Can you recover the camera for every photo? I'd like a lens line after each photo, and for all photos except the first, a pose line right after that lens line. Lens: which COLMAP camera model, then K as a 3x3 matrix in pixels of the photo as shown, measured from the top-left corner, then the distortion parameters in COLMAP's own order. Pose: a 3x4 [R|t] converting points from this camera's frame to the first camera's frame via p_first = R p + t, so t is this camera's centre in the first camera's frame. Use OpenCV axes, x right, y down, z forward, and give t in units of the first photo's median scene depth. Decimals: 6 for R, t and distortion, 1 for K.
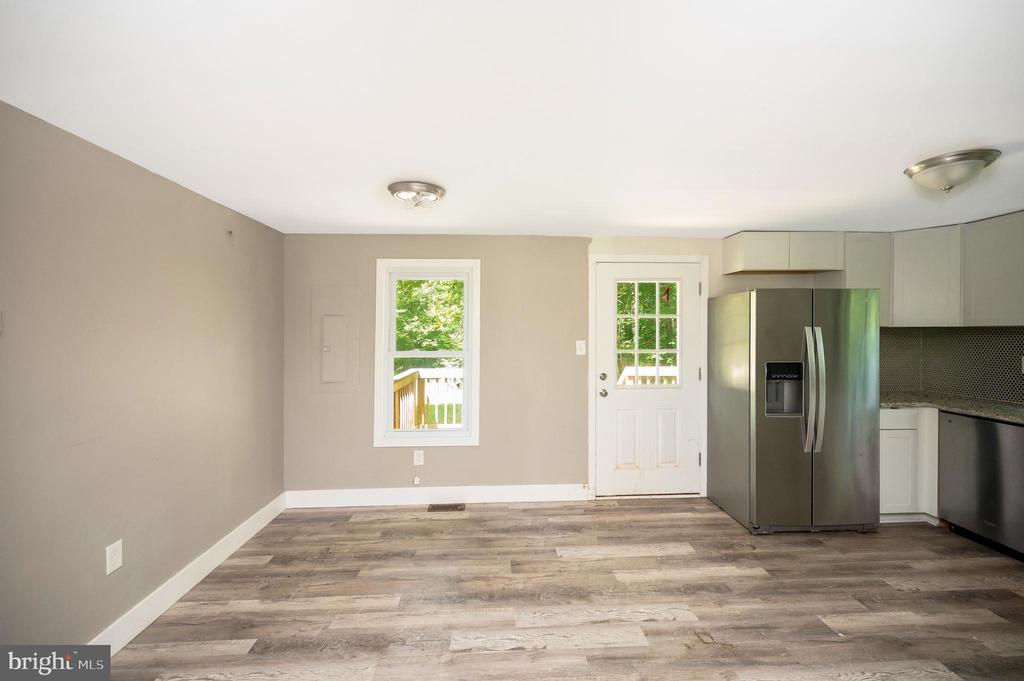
lens RADIAL K [[419.9, 0, 508.6], [0, 419.9, 340.5], [0, 0, 1]] dist [0.001649, 0.000118]
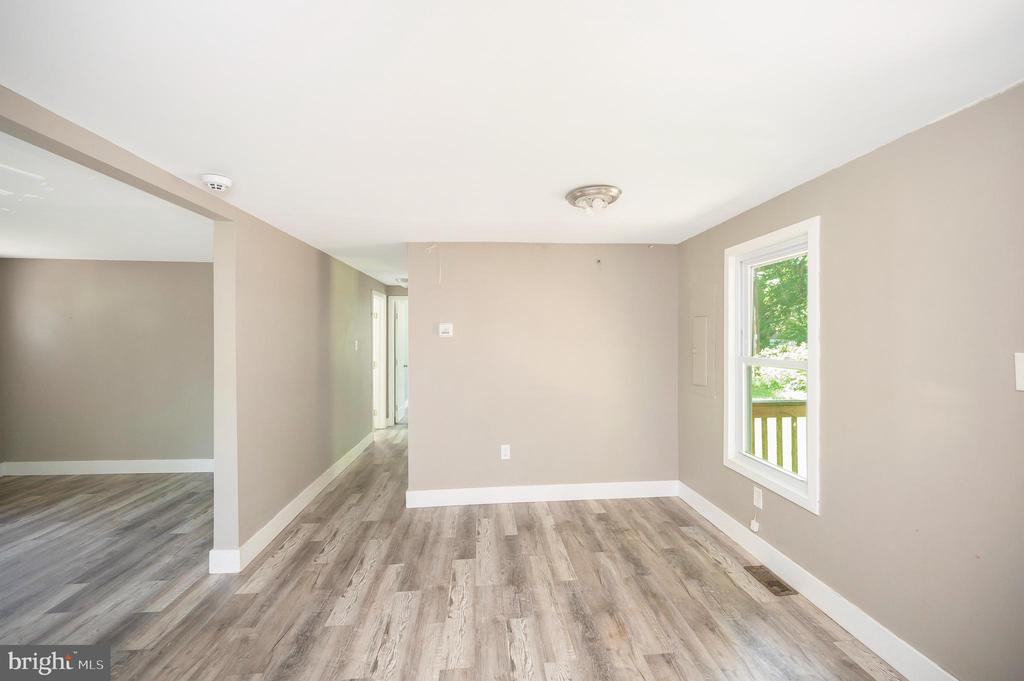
lens RADIAL K [[423.8, 0, 519.2], [0, 423.8, 339.4], [0, 0, 1]] dist [0.002336, 0.000266]
pose [[0.035511, 0.006729, -0.999347, 0.640509], [-0.006913, 0.999955, 0.006488, -0.013442], [0.999345, 0.006678, 0.035556, 0.631802]]
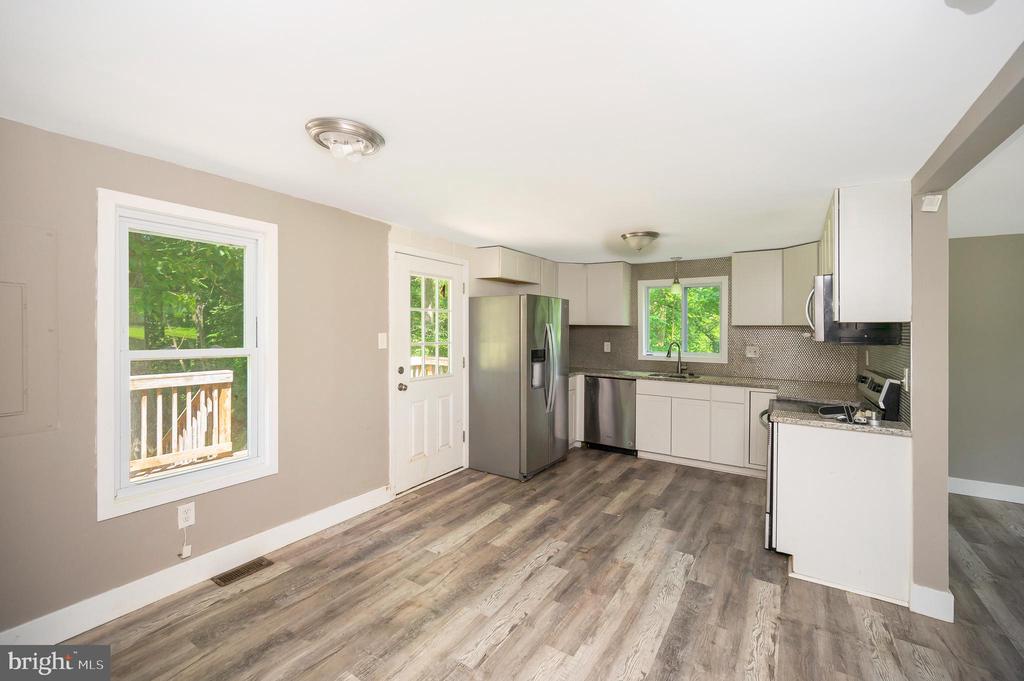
lens RADIAL K [[445.7, 0, 510.5], [0, 445.7, 328.4], [0, 0, 1]] dist [-0.000484, -0.000359]
pose [[0.578537, 0.009230, 0.815604, -0.577275], [0.000568, 0.999931, -0.011719, 0.001355], [-0.815656, 0.007243, 0.578492, 0.233263]]
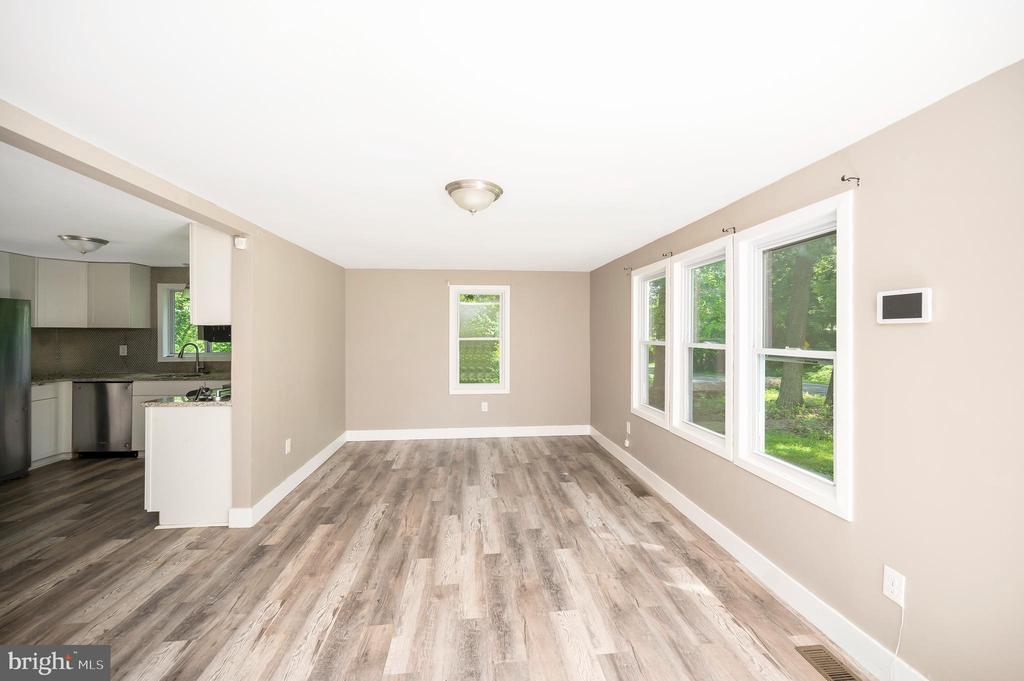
lens RADIAL K [[423.4, 0, 518.4], [0, 423.4, 329.9], [0, 0, 1]] dist [0.000383, -0.000846]
pose [[-0.061050, 0.011415, 0.998069, -0.631288], [0.015942, 0.999818, -0.010460, 0.018412], [-0.998007, 0.015272, -0.061221, -0.541291]]
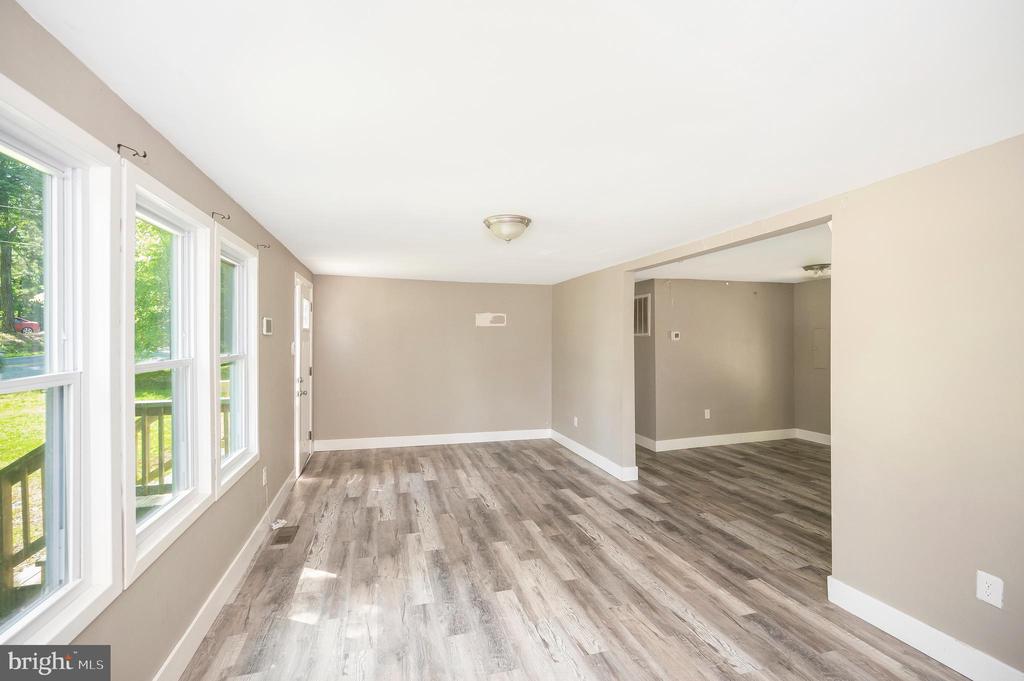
lens RADIAL K [[432.1, 0, 526.8], [0, 432.1, 343.3], [0, 0, 1]] dist [0.000957, -0.000074]
pose [[0.273919, 0.010298, -0.961698, 1.100038], [-0.016832, 0.999841, 0.005913, -0.002457], [0.961606, 0.014567, 0.274049, -0.728567]]
